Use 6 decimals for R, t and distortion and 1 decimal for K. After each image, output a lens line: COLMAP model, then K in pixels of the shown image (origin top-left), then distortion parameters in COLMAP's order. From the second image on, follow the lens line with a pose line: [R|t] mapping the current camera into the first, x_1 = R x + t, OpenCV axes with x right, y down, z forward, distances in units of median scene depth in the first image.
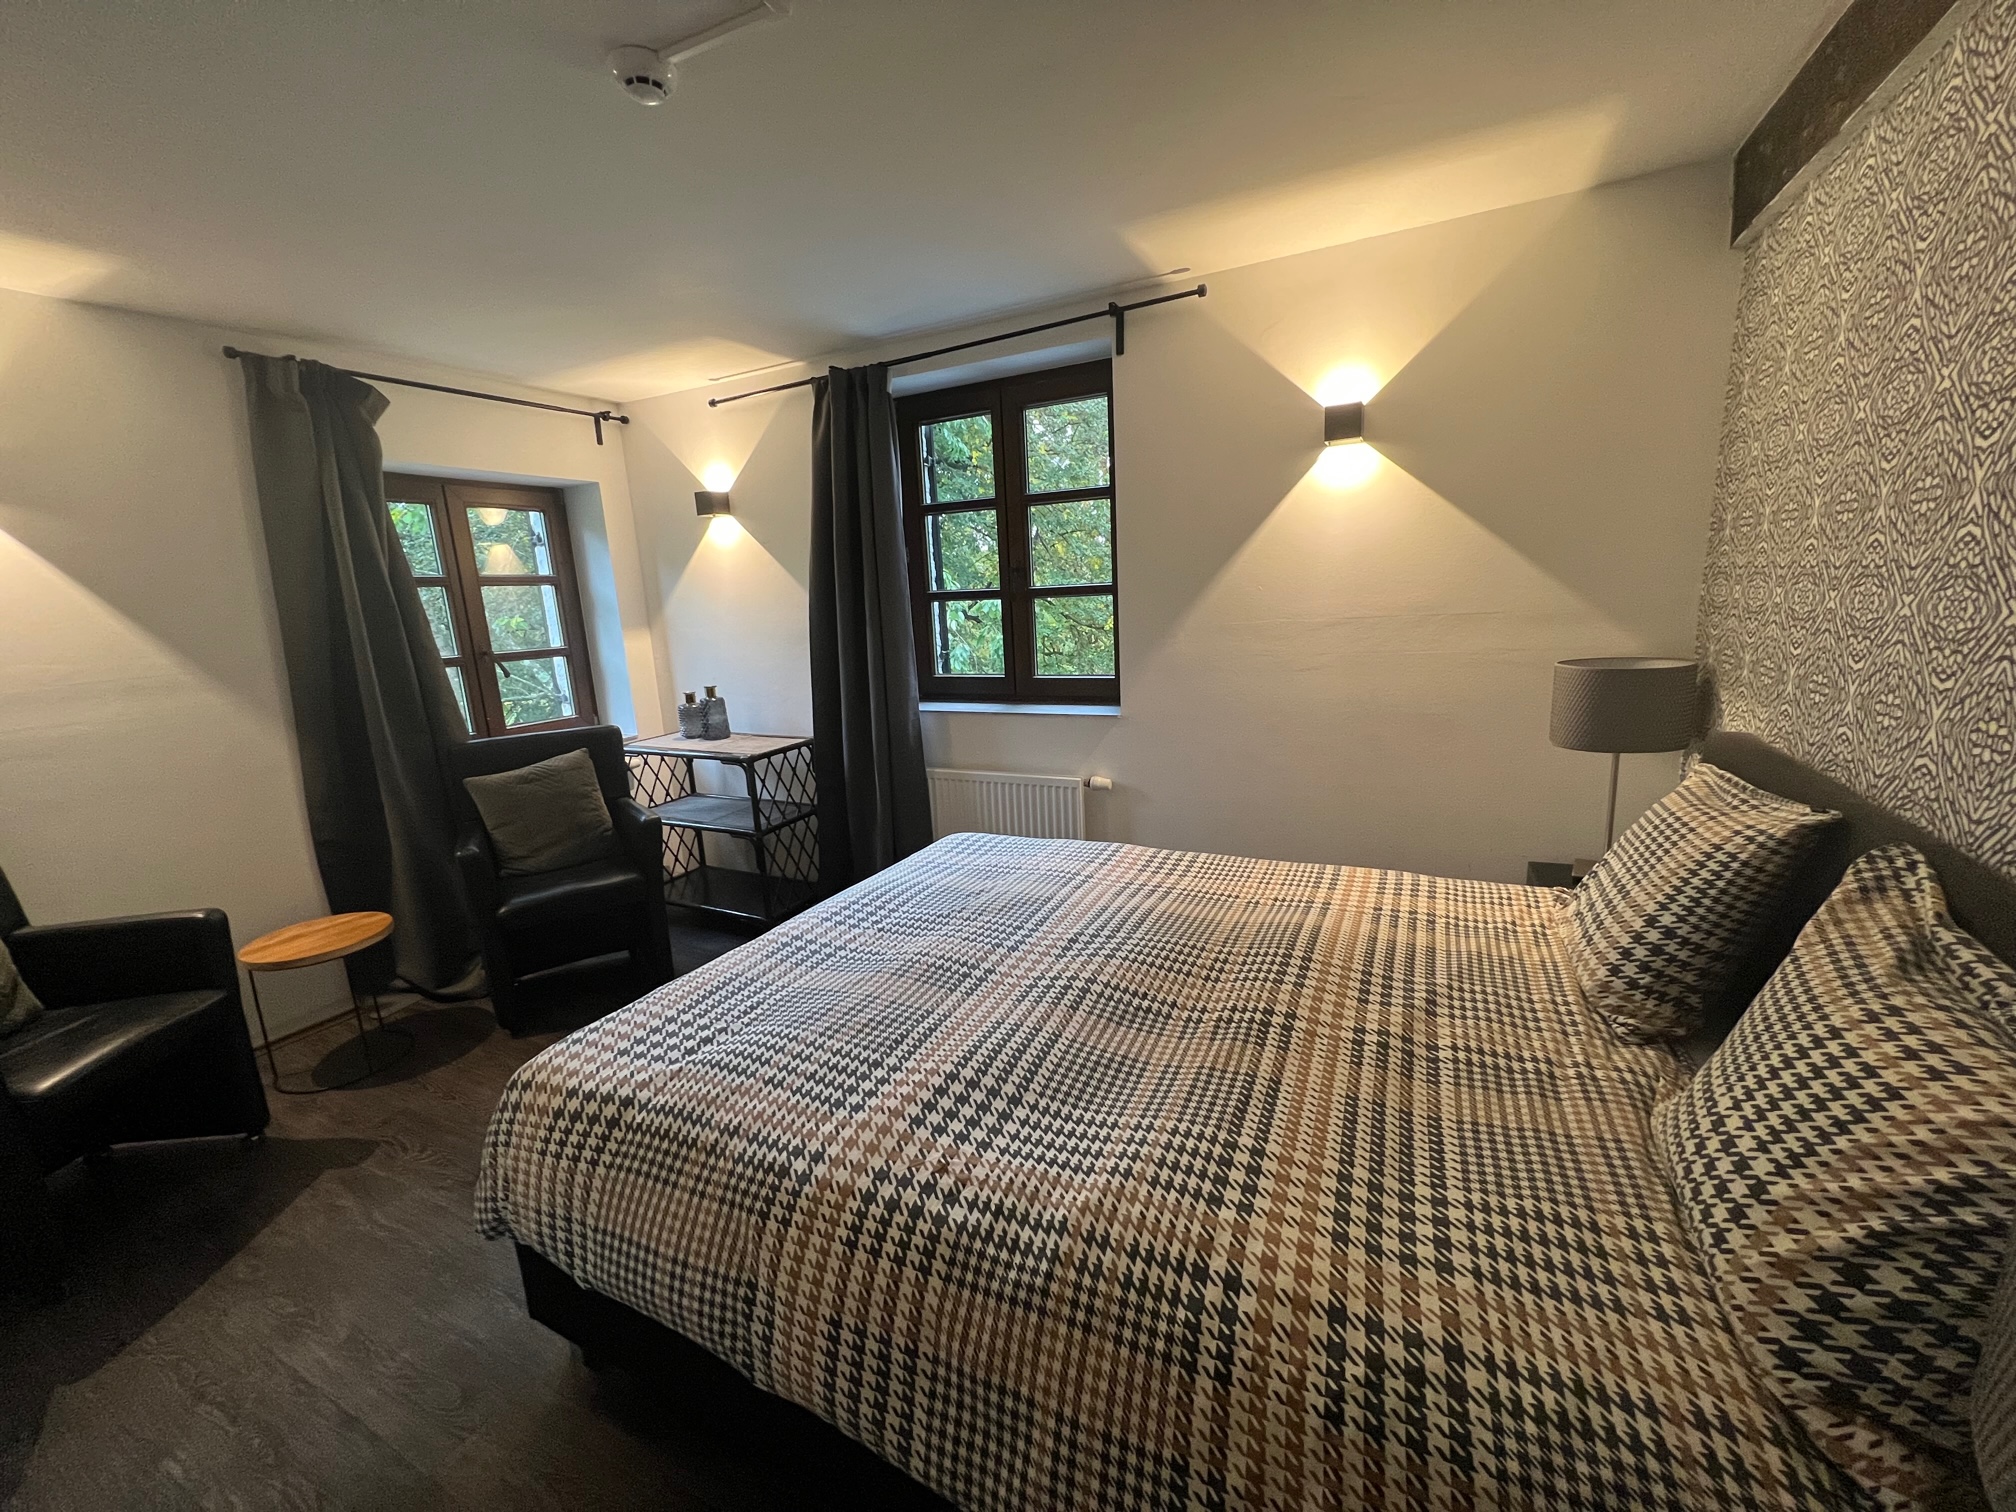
lens RADIAL K [[805.9, 0, 1014.3], [0, 805.9, 754.5], [0, 0, 1]] dist [0.001317, 0.000039]
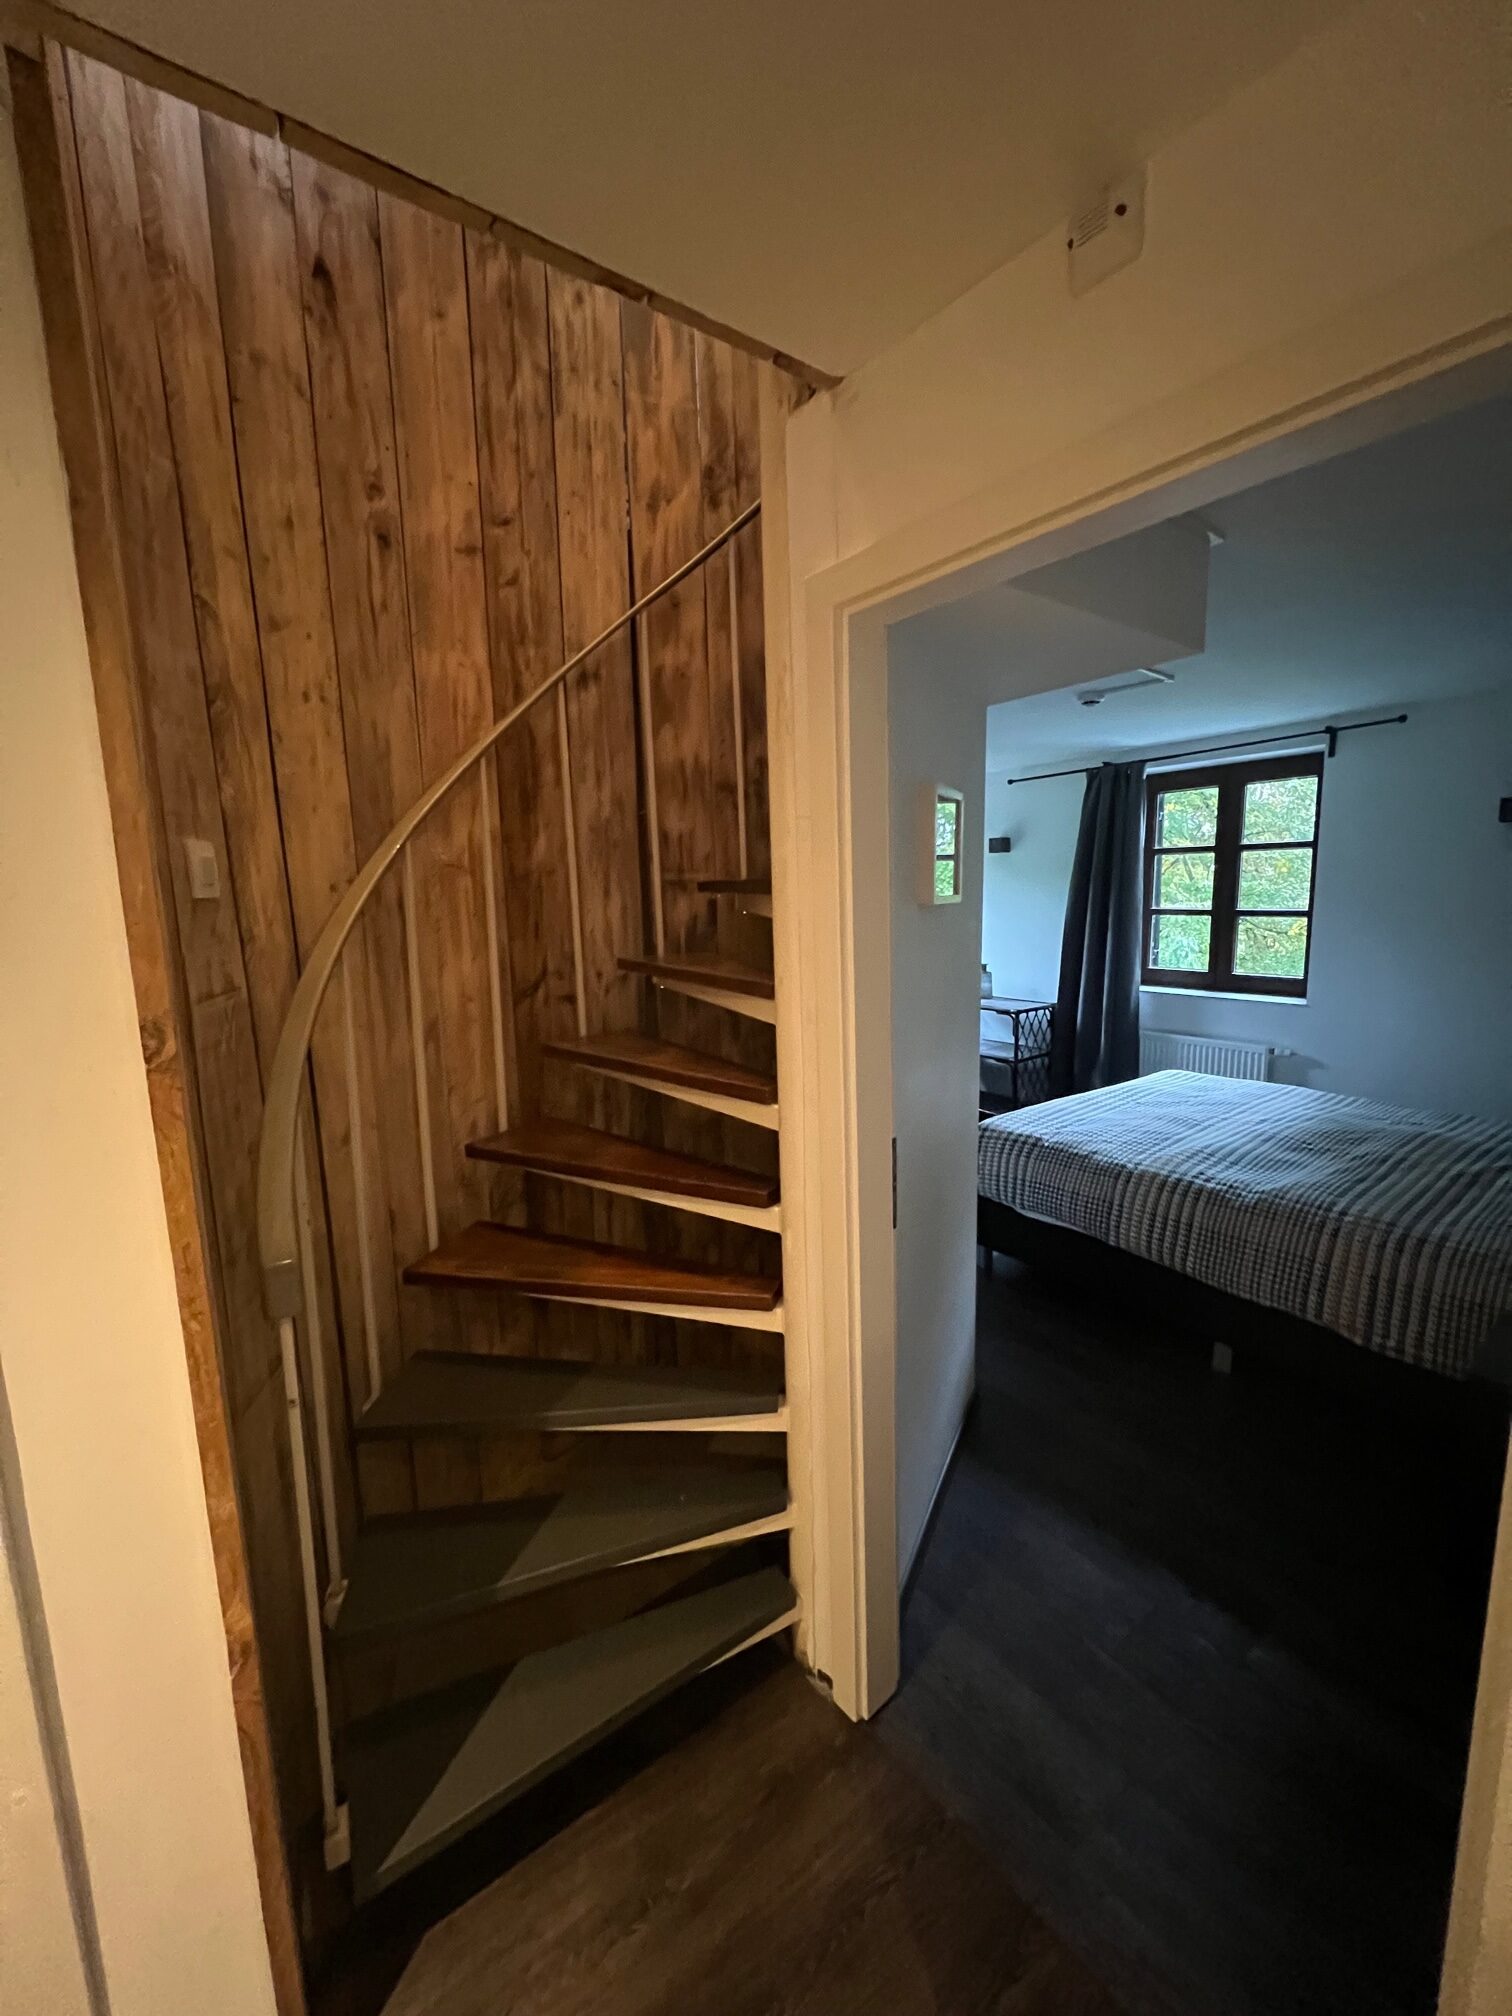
lens RADIAL K [[805.9, 0, 754.7], [0, 805.9, 1005.8], [0, 0, 1]] dist [0.001317, 0.000039]
pose [[0.890354, 0.093476, -0.445570, -0.090445], [-0.112167, 0.993565, -0.015695, 0.076780], [0.441235, 0.063952, 0.895110, -0.629881]]
